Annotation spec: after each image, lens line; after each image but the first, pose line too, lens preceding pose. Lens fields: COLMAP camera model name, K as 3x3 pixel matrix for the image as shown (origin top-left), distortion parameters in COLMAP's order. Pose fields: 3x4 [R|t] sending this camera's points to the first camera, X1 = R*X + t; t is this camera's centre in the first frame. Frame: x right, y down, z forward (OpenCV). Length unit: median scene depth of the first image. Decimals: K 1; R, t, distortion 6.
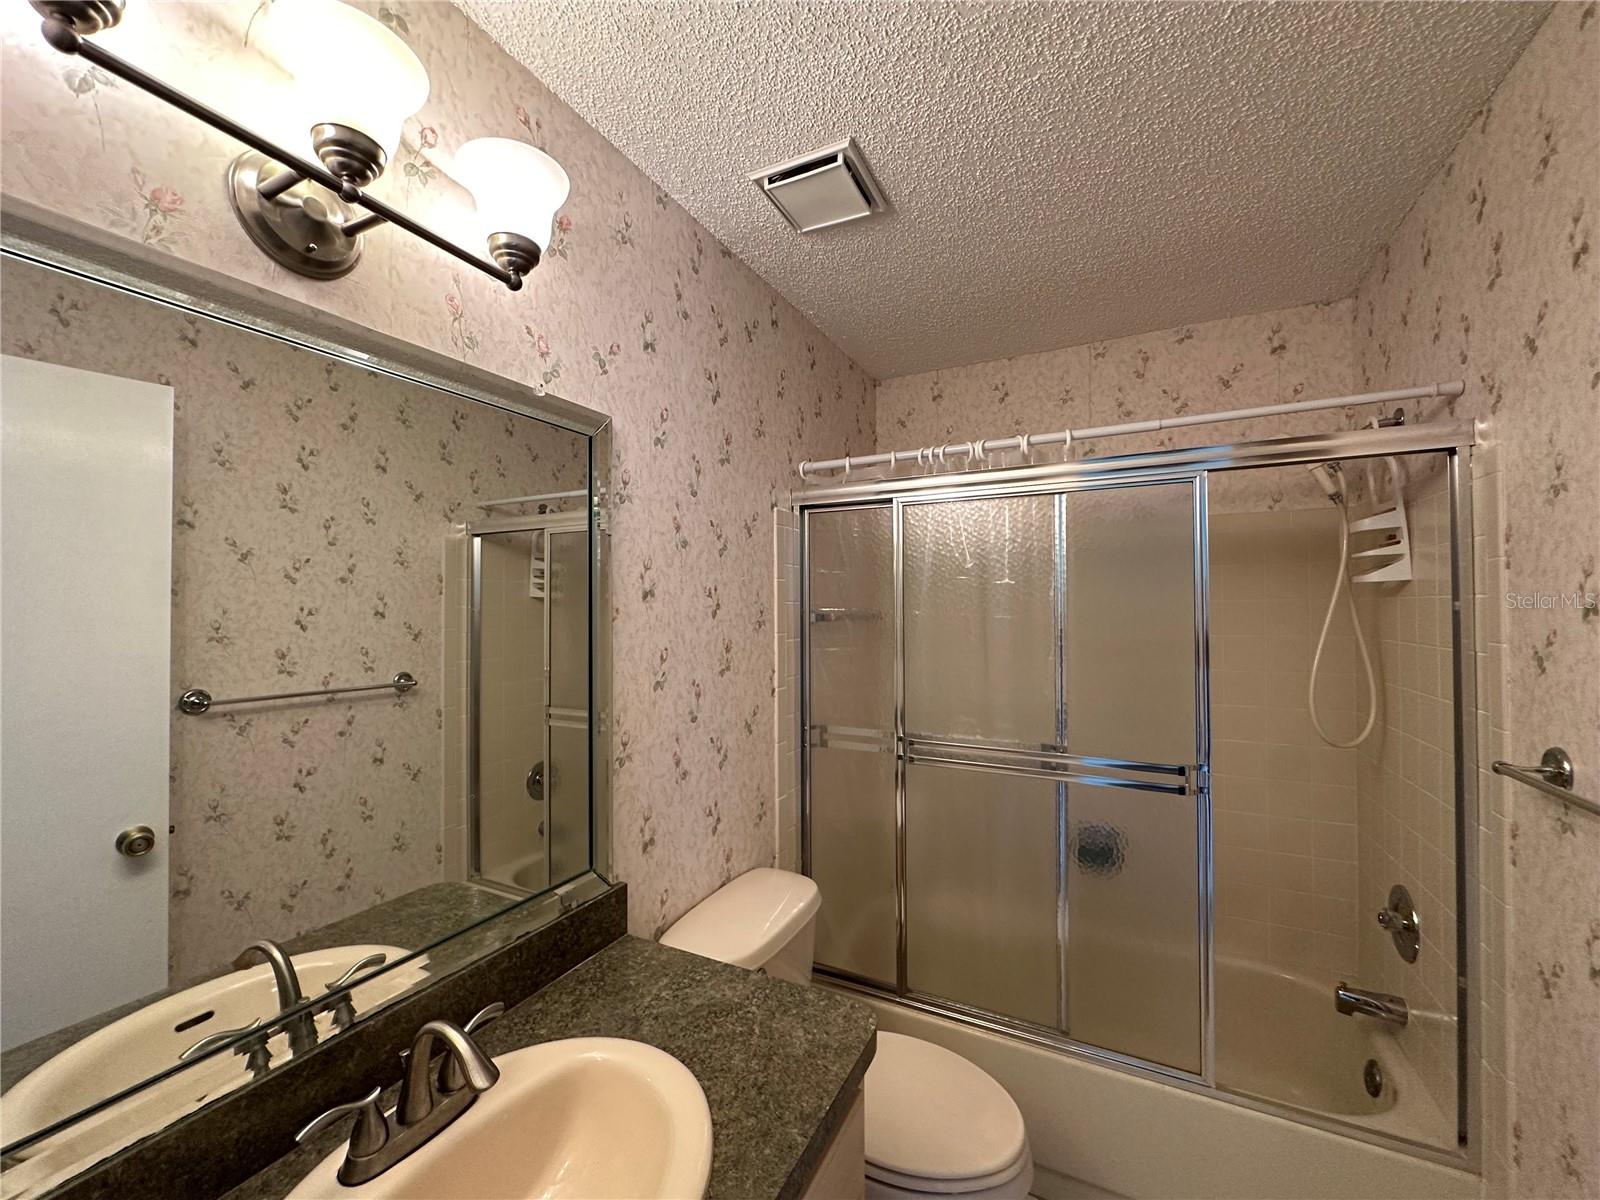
lens RADIAL K [[637.7, 0, 799.9], [0, 637.7, 600.9], [0, 0, 1]] dist [-0.004929, 0.000986]
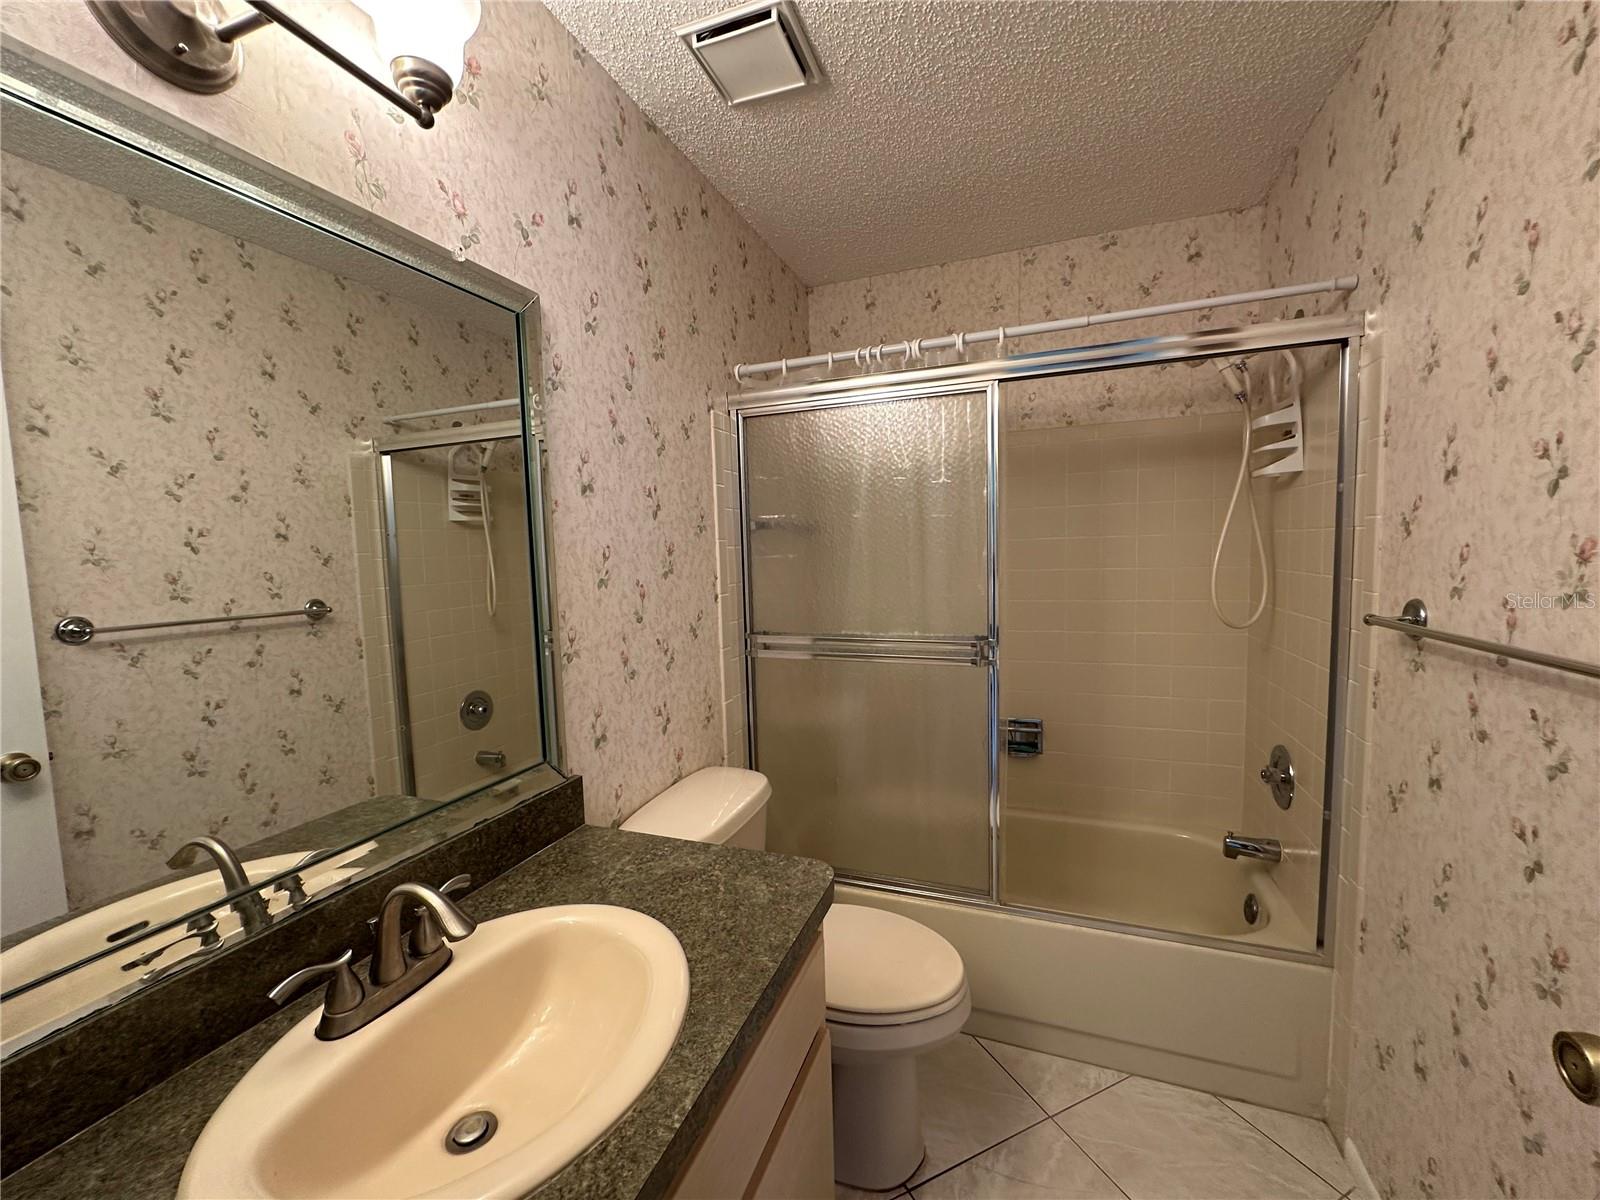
lens RADIAL K [[637.7, 0, 799.3], [0, 637.7, 600.0], [0, 0, 1]] dist [-0.004929, 0.000986]
pose [[0.993664, -0.032381, 0.107625, -0.025553], [0.022468, 0.995499, 0.092074, 0.071571], [-0.110122, -0.089073, 0.989919, -0.009334]]
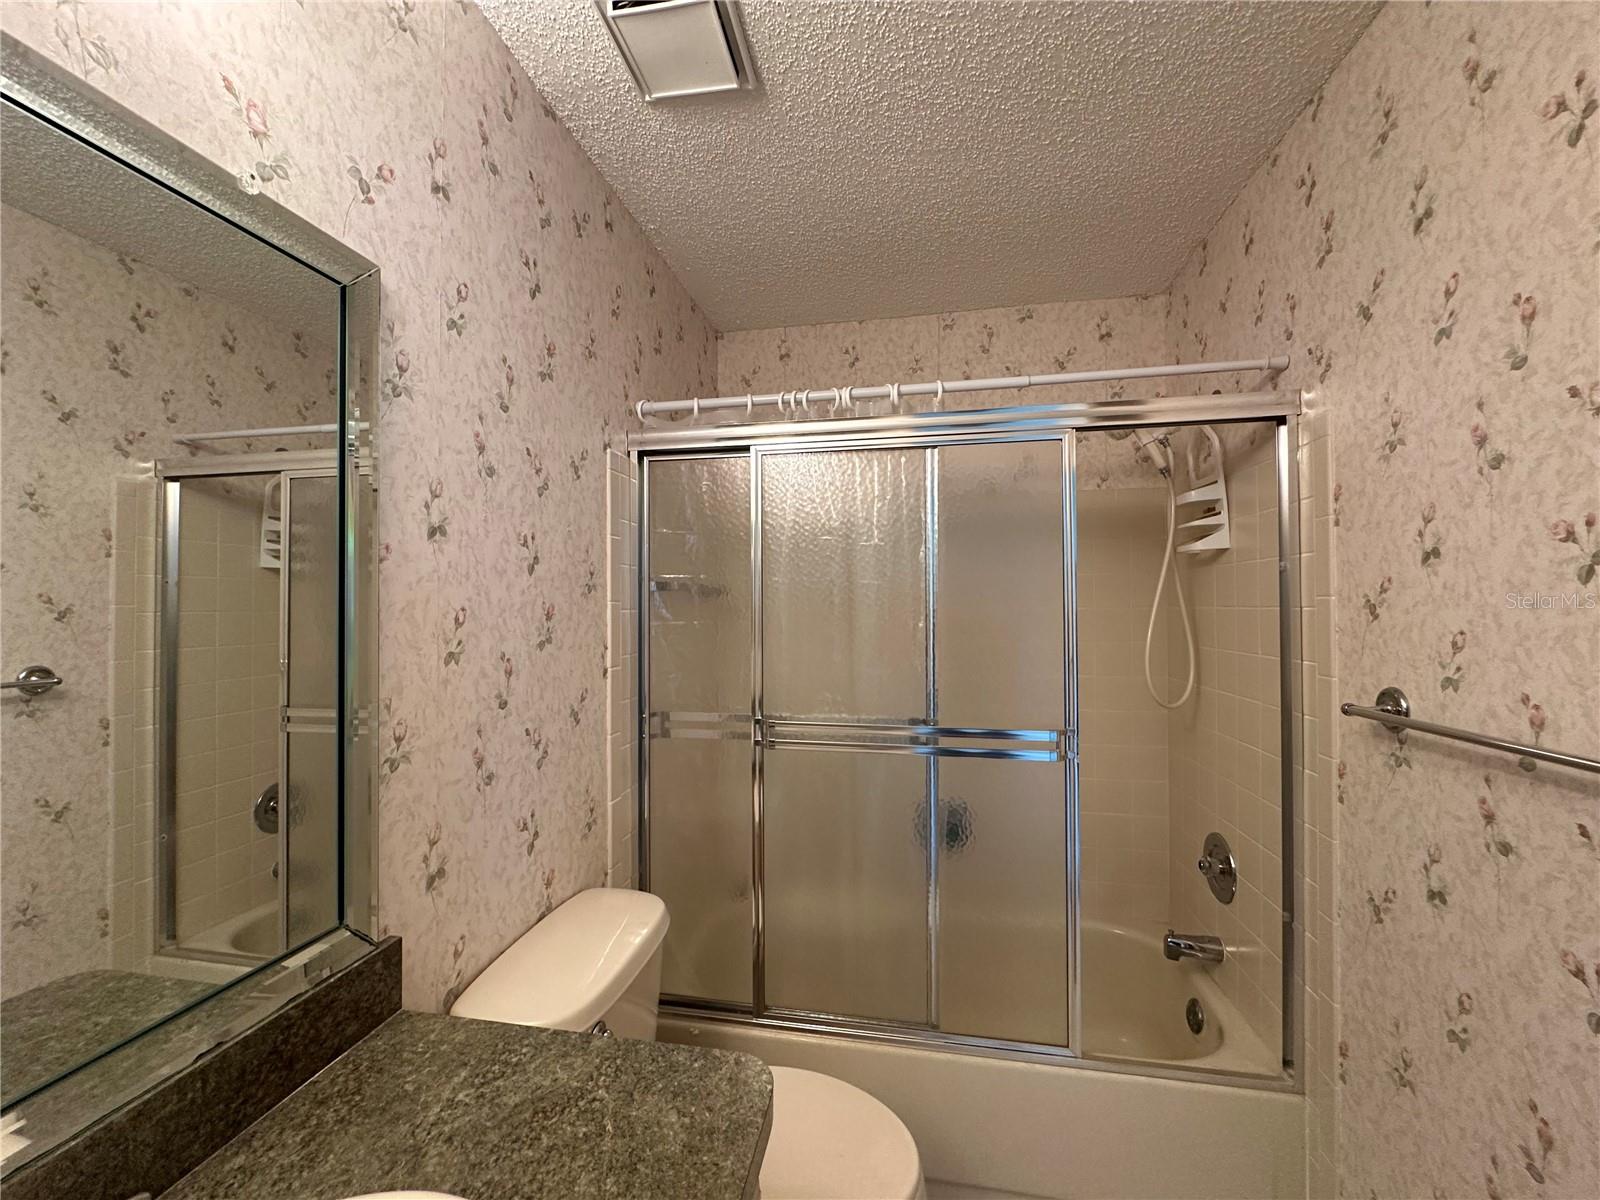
lens RADIAL K [[637.7, 0, 798.2], [0, 637.7, 600.7], [0, 0, 1]] dist [-0.004929, 0.000986]
pose [[0.958991, 0.004284, 0.283405, -0.046365], [-0.004188, 0.999991, -0.000943, 0.063346], [-0.283407, -0.000283, 0.959000, 0.180342]]
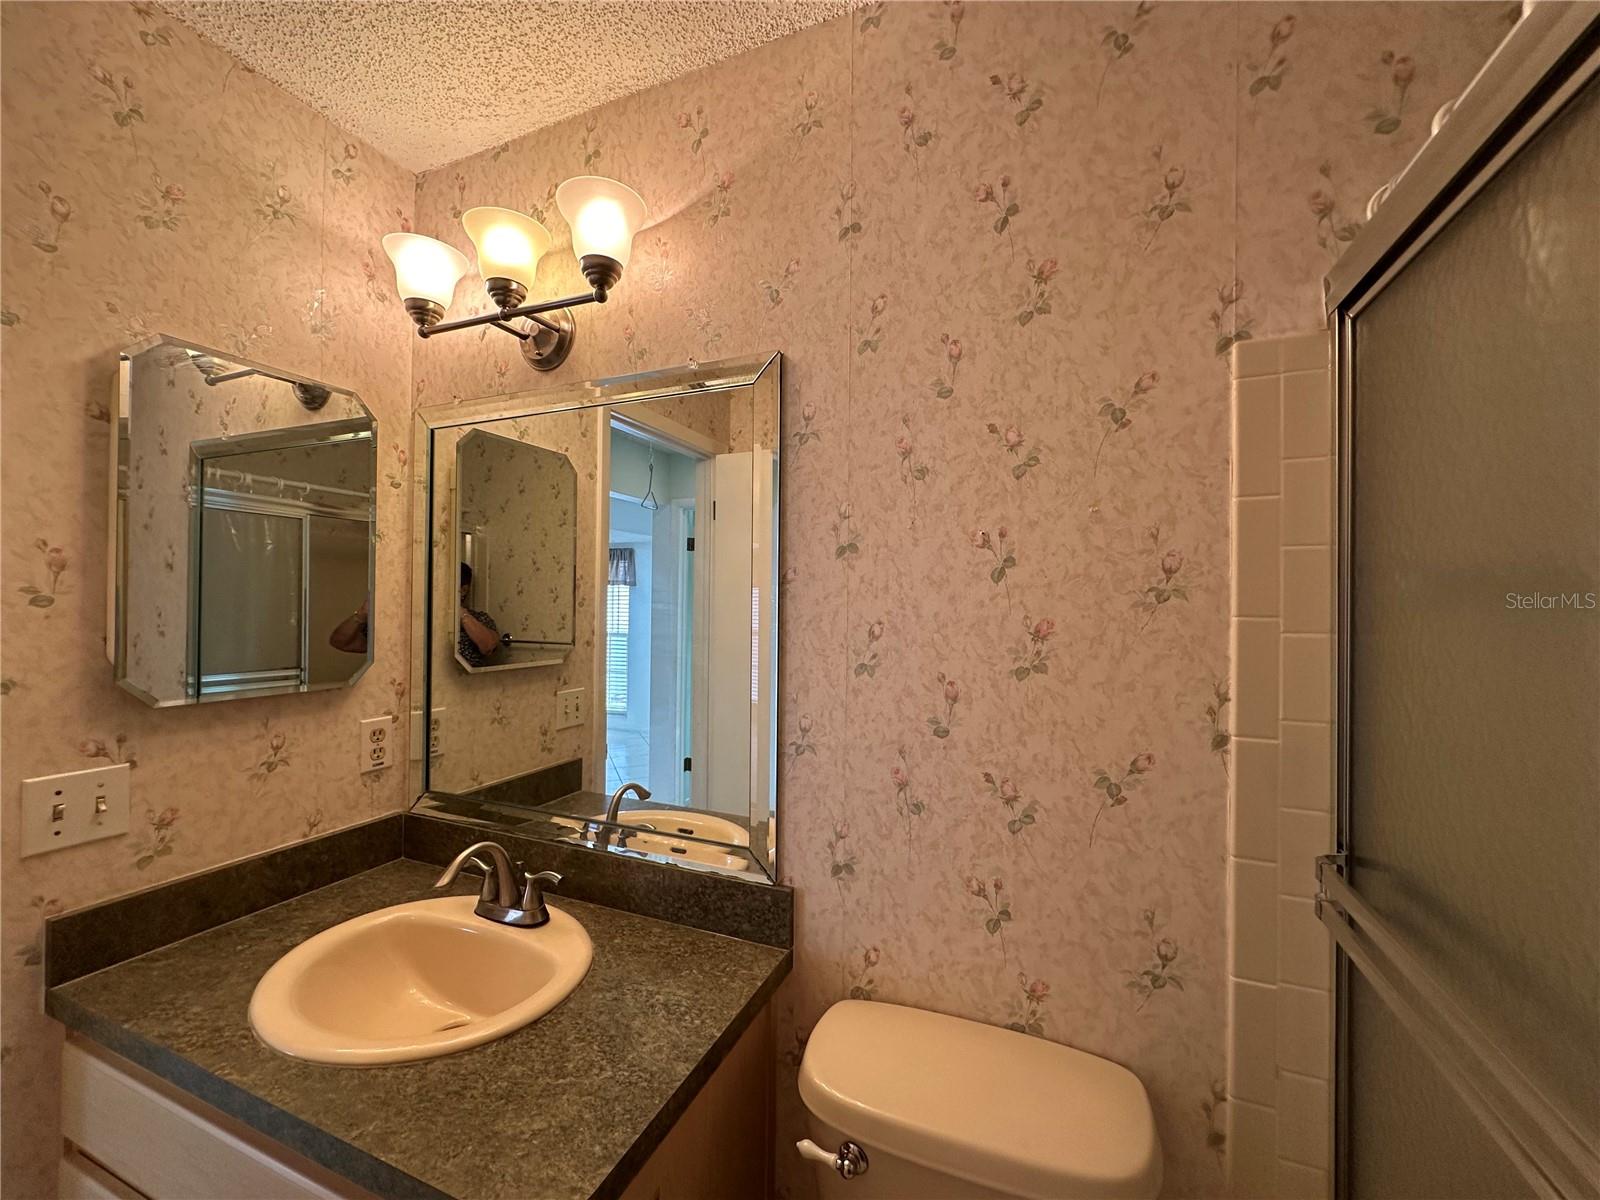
lens RADIAL K [[637.7, 0, 797.8], [0, 637.7, 601.5], [0, 0, 1]] dist [-0.004929, 0.000986]
pose [[0.078547, 0.001419, -0.996909, 0.503696], [0.003792, 0.999991, 0.001722, 0.048372], [0.996903, -0.003916, 0.078541, 0.828369]]
